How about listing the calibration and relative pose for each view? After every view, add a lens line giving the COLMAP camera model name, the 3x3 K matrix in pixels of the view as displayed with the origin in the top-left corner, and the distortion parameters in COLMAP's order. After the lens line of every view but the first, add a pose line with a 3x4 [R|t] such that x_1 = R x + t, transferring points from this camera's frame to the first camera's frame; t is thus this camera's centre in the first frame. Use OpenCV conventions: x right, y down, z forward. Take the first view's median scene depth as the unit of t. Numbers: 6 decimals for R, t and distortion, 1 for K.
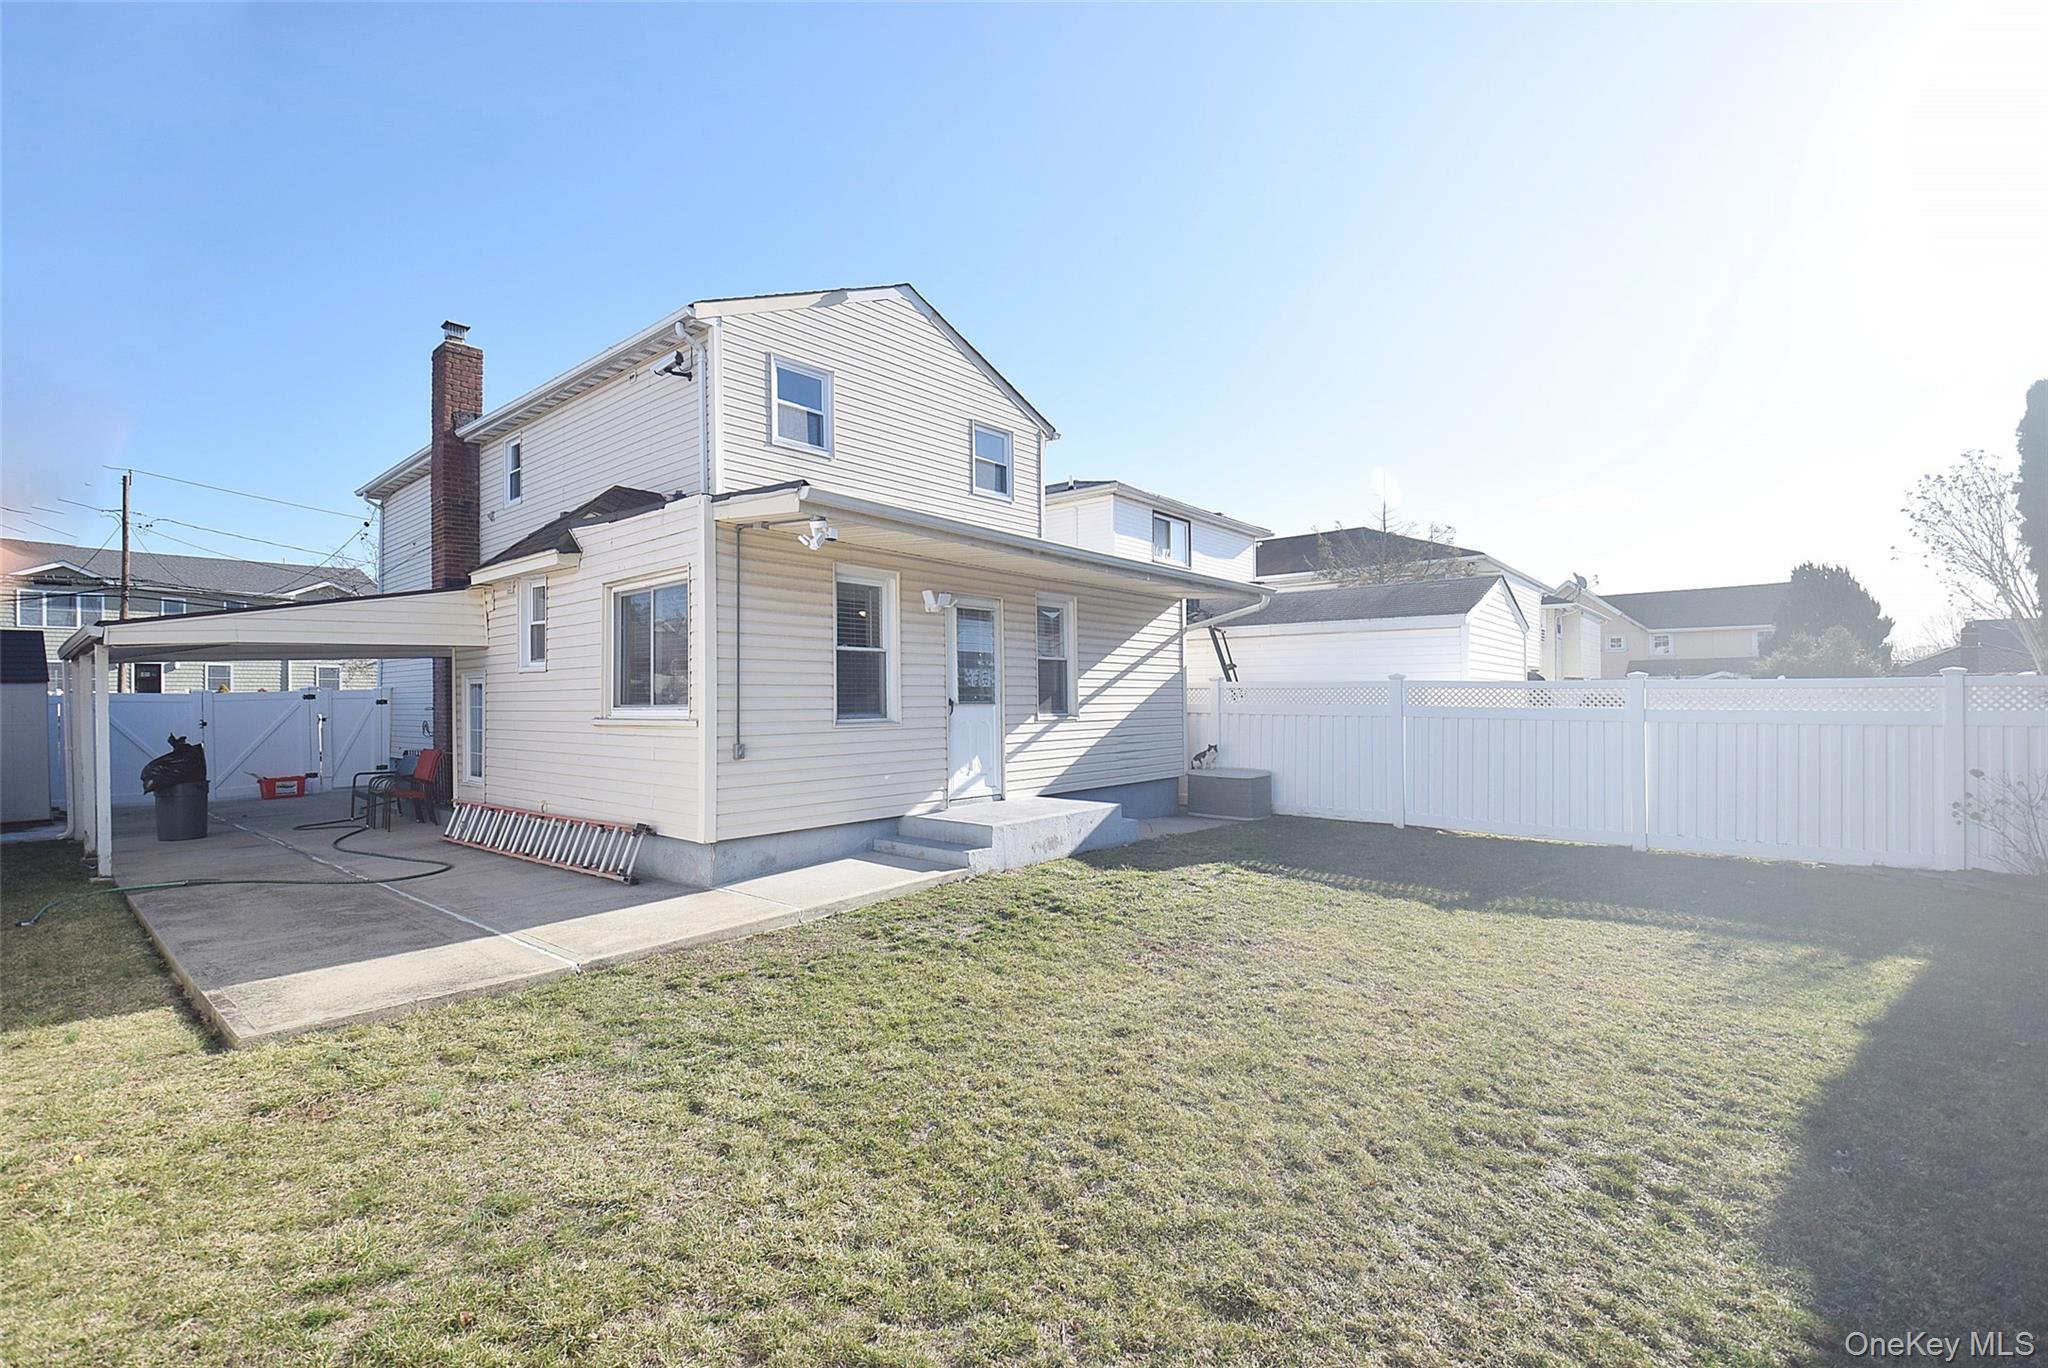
lens RADIAL K [[908.5, 0, 1020.3], [0, 908.5, 703.7], [0, 0, 1]] dist [0.027048, -0.041576]
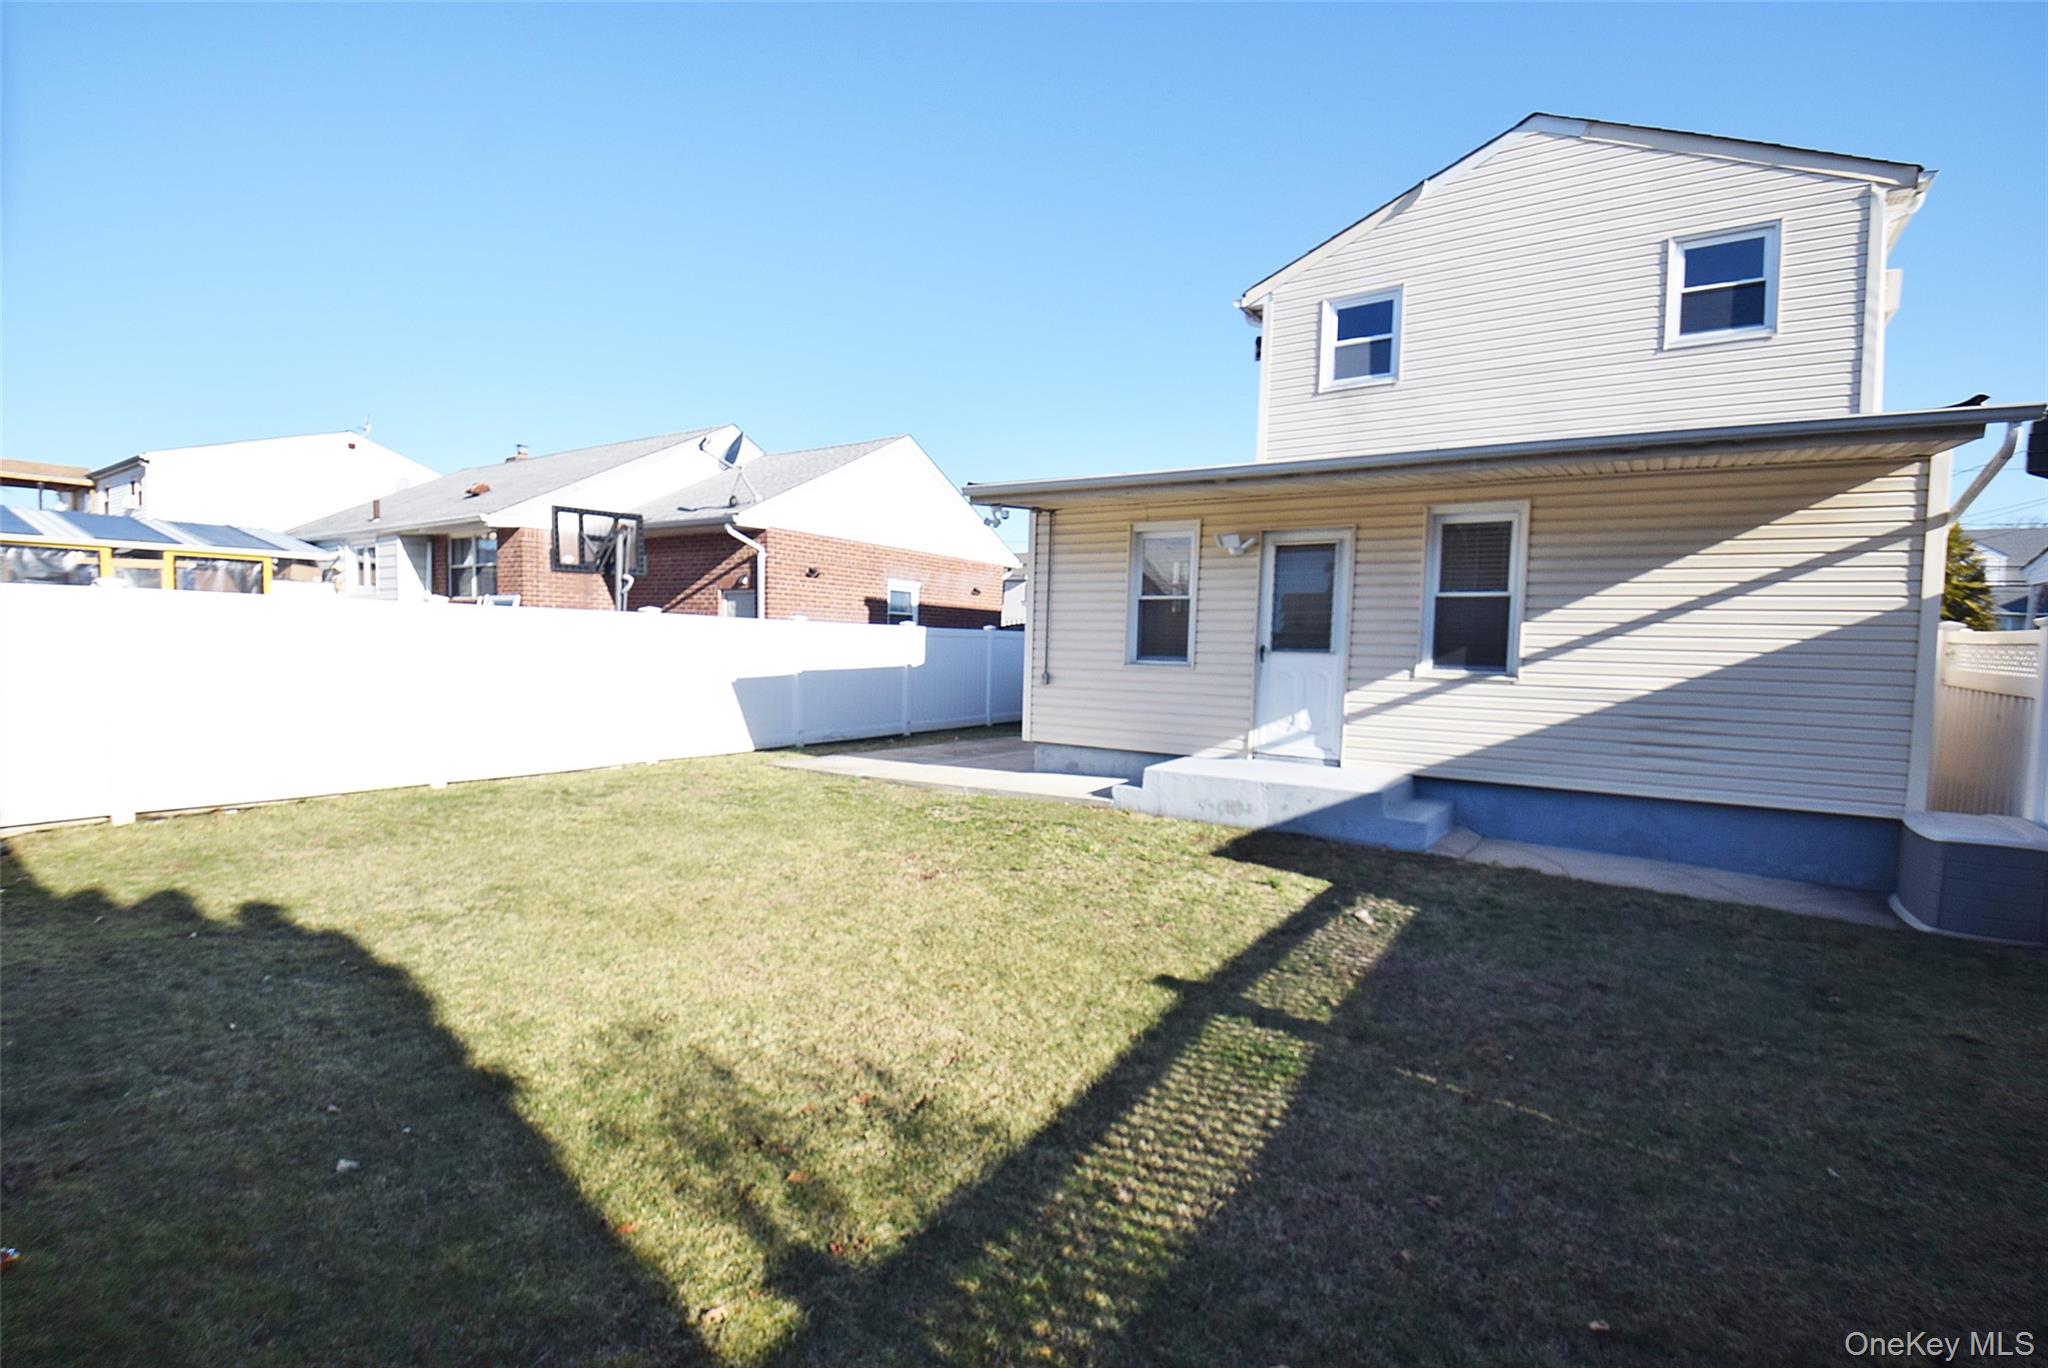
lens RADIAL K [[908.5, 0, 1020.3], [0, 908.5, 703.7], [0, 0, 1]] dist [0.027048, -0.041576]
pose [[0.106248, 0.076958, -0.991357, 0.725887], [-0.026445, 0.996866, 0.074551, -0.007736], [0.993988, 0.018295, 0.107950, 0.564723]]
